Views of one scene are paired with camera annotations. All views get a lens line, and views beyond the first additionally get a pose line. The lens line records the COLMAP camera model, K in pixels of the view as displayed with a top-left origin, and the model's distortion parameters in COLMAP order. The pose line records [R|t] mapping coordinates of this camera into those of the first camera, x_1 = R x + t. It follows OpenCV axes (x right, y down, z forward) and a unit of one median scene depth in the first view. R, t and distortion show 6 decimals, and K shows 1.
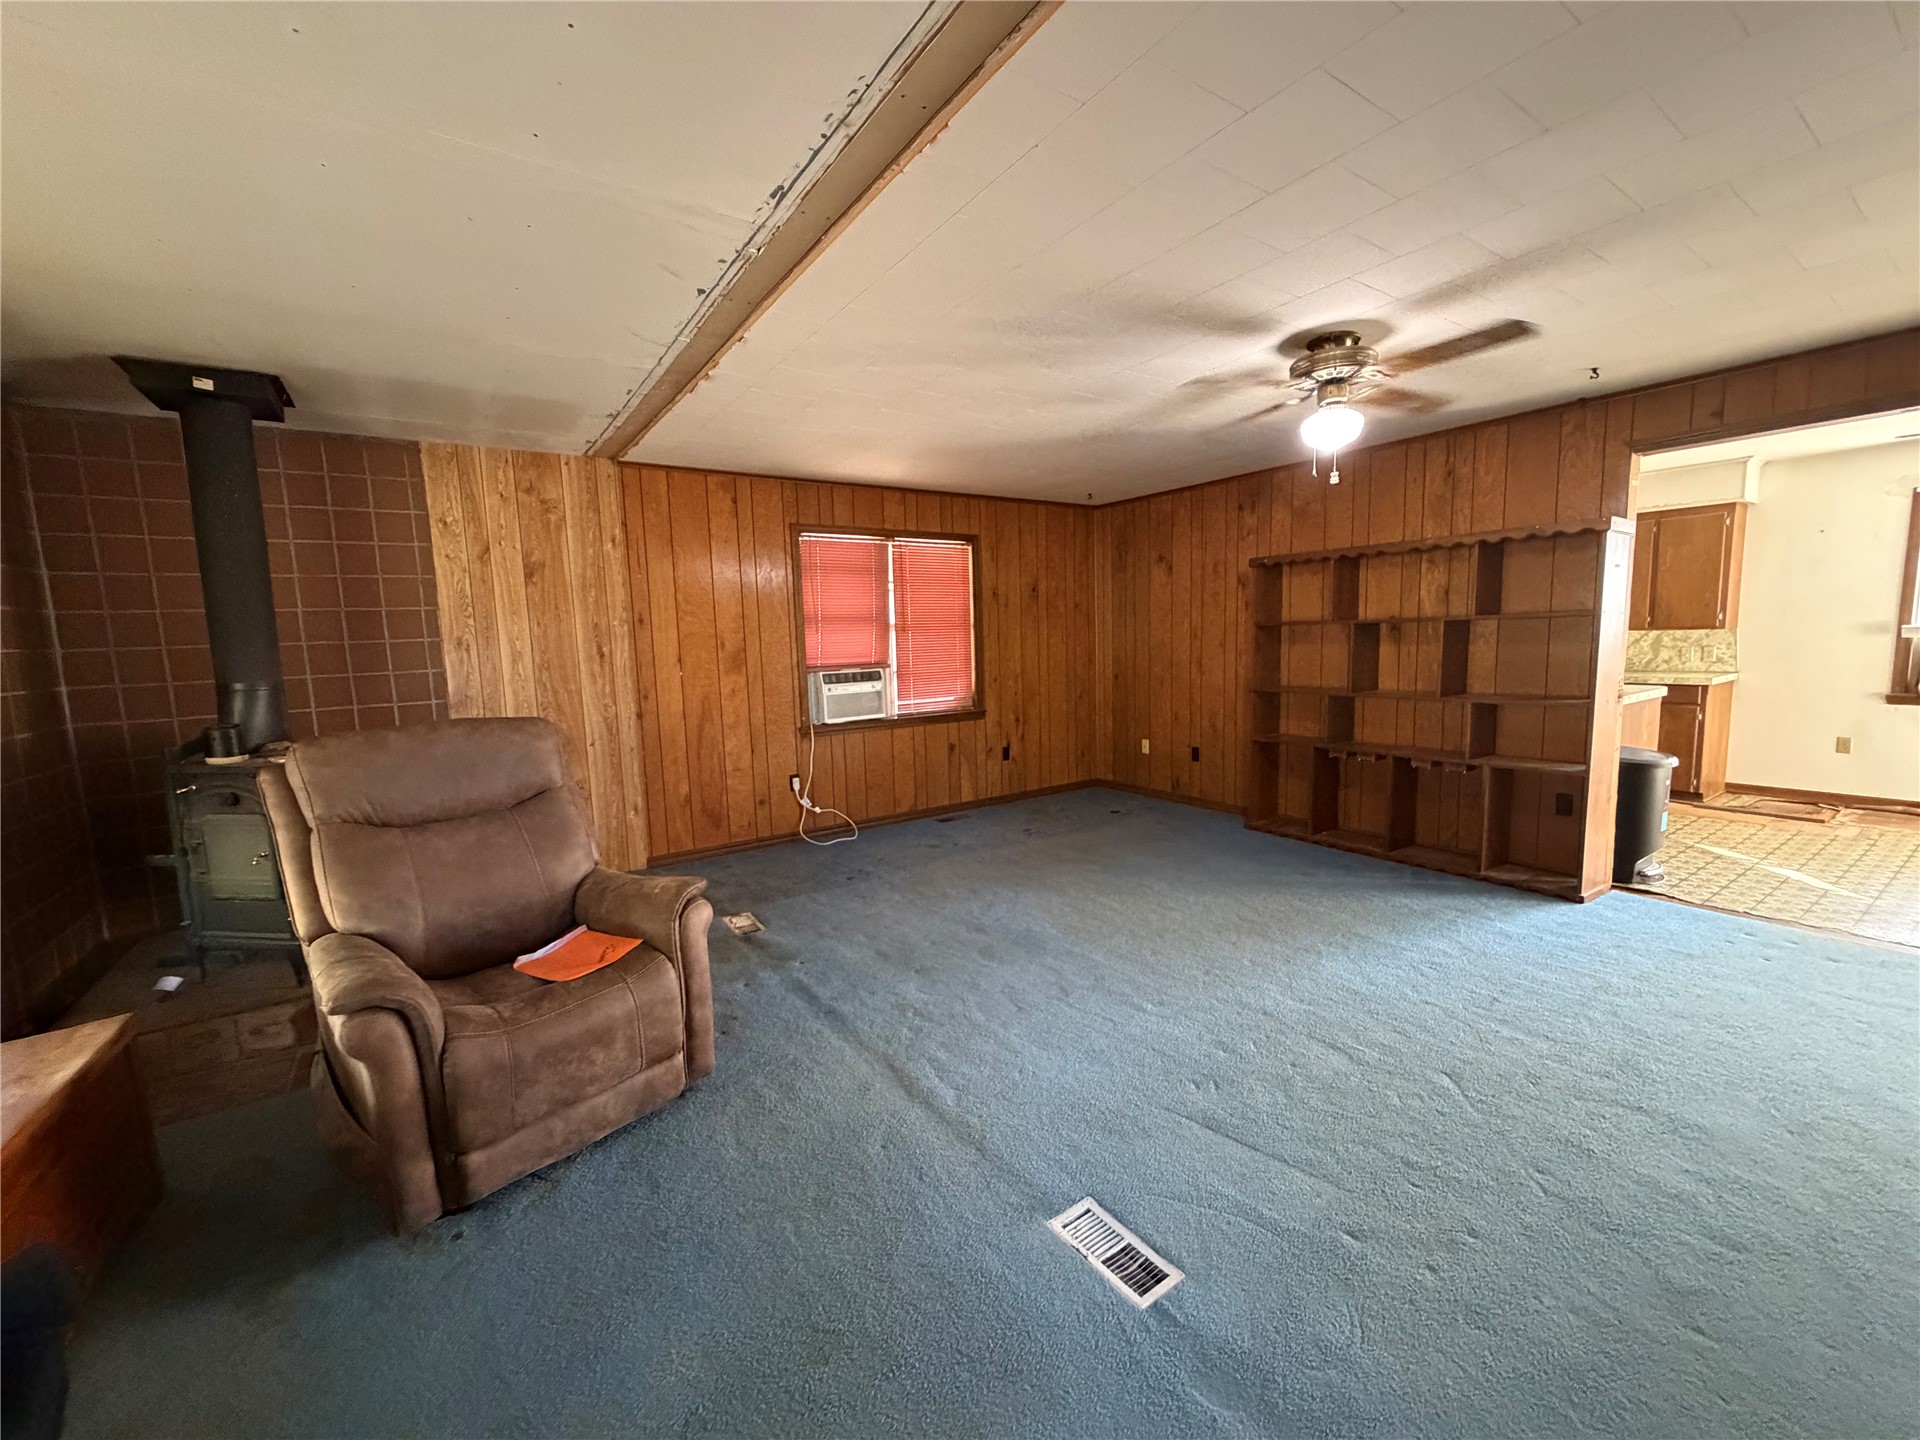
lens RADIAL K [[768.7, 0, 955.9], [0, 768.7, 721.9], [0, 0, 1]] dist [0.001717, -0.000159]
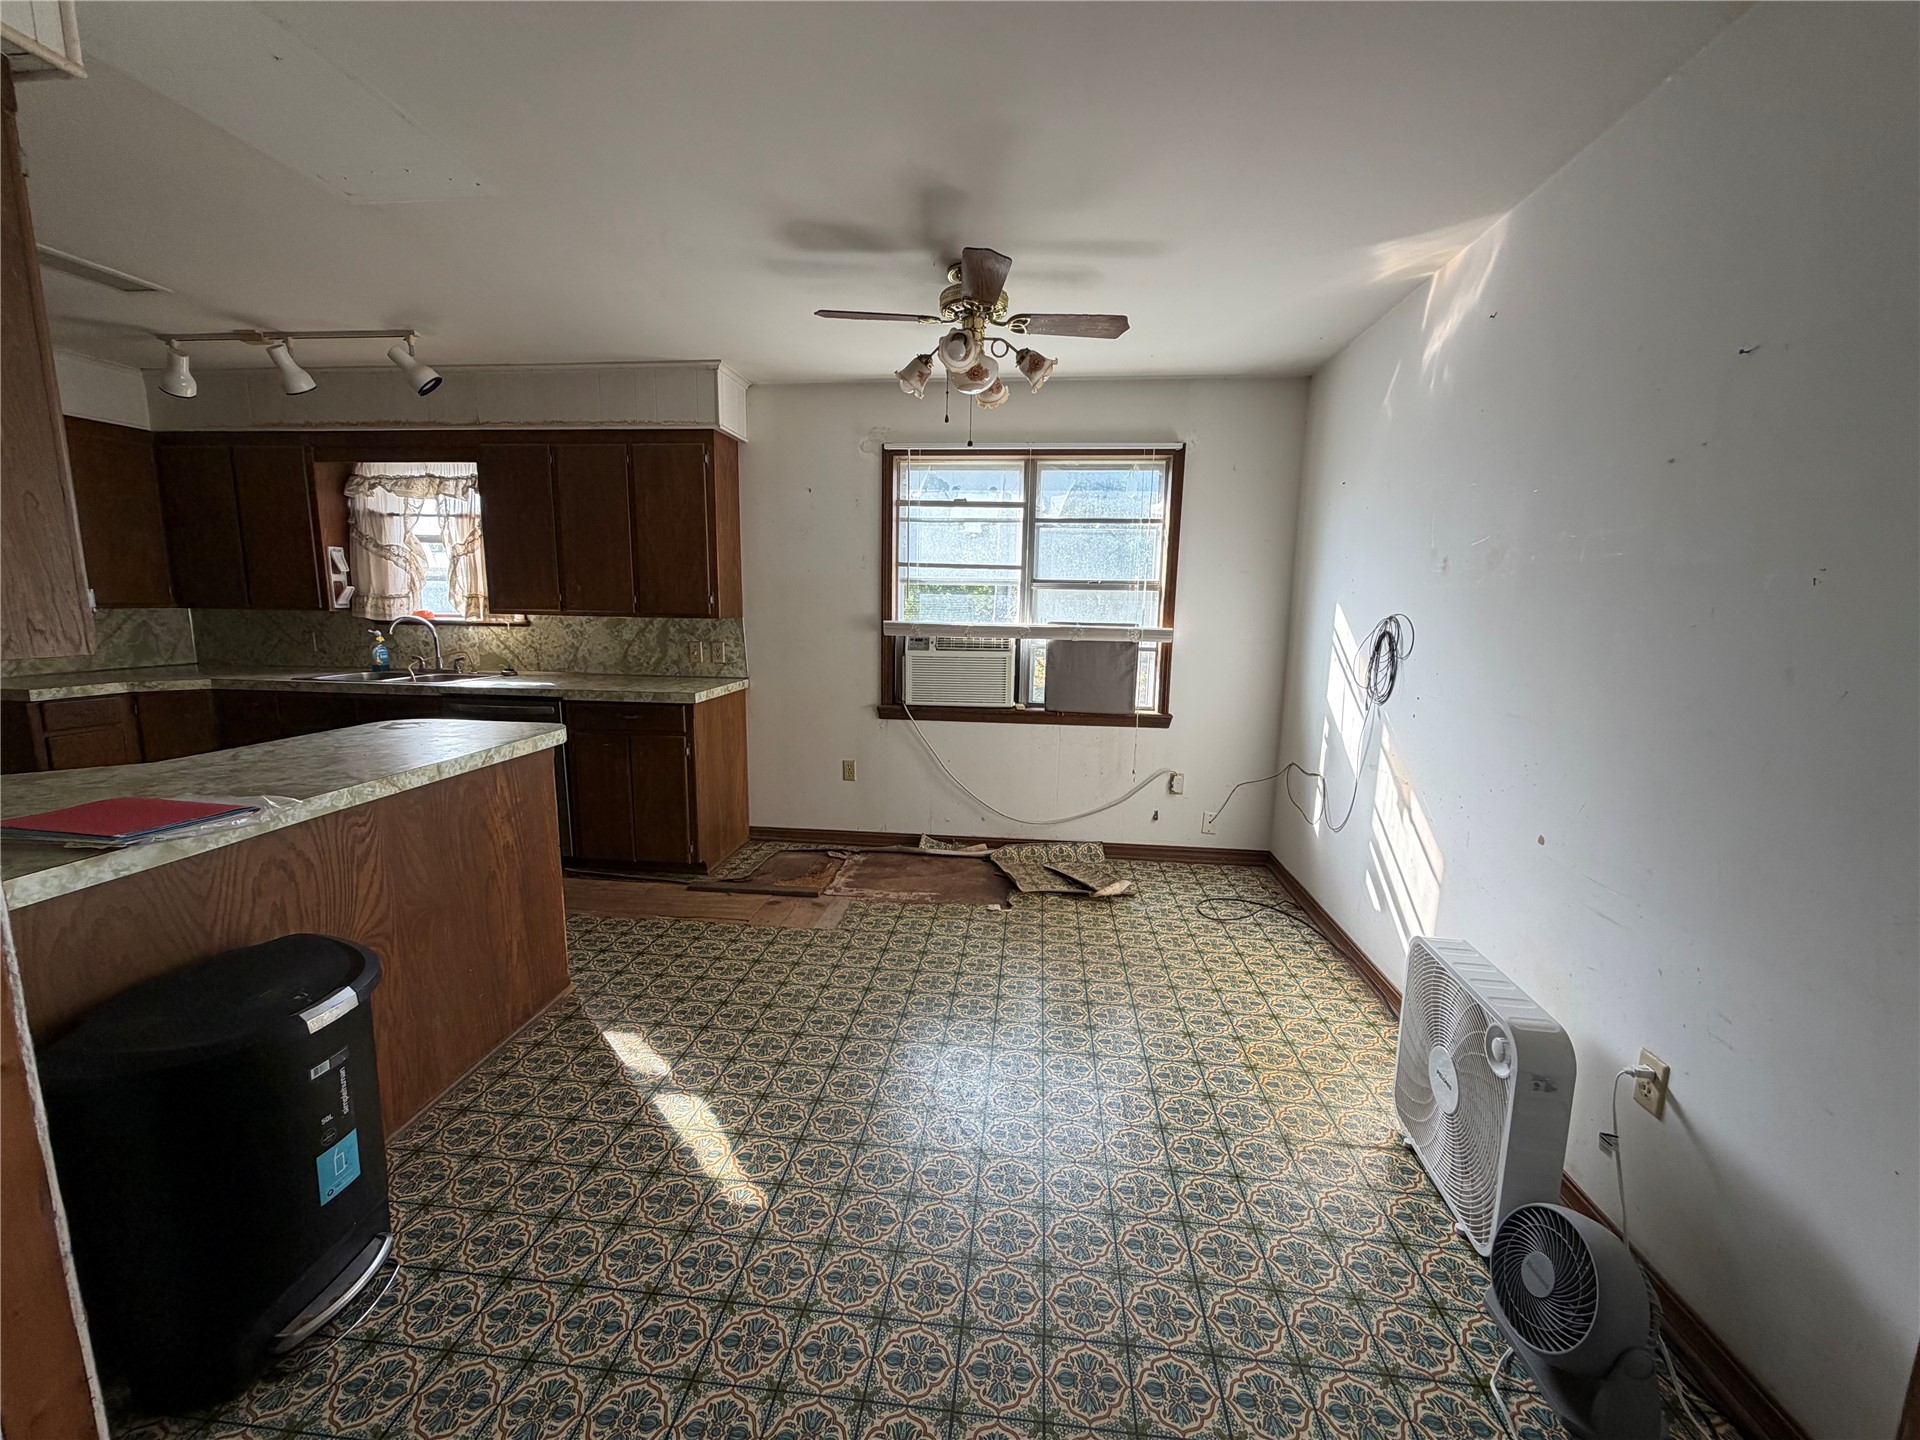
lens RADIAL K [[768.7, 0, 957.5], [0, 768.7, 719.9], [0, 0, 1]] dist [0.001717, -0.000159]
pose [[0.641172, -0.080564, 0.763157, 0.723061], [0.051156, 0.996749, 0.062244, -0.074615], [-0.765690, -0.000869, 0.643209, 0.470626]]
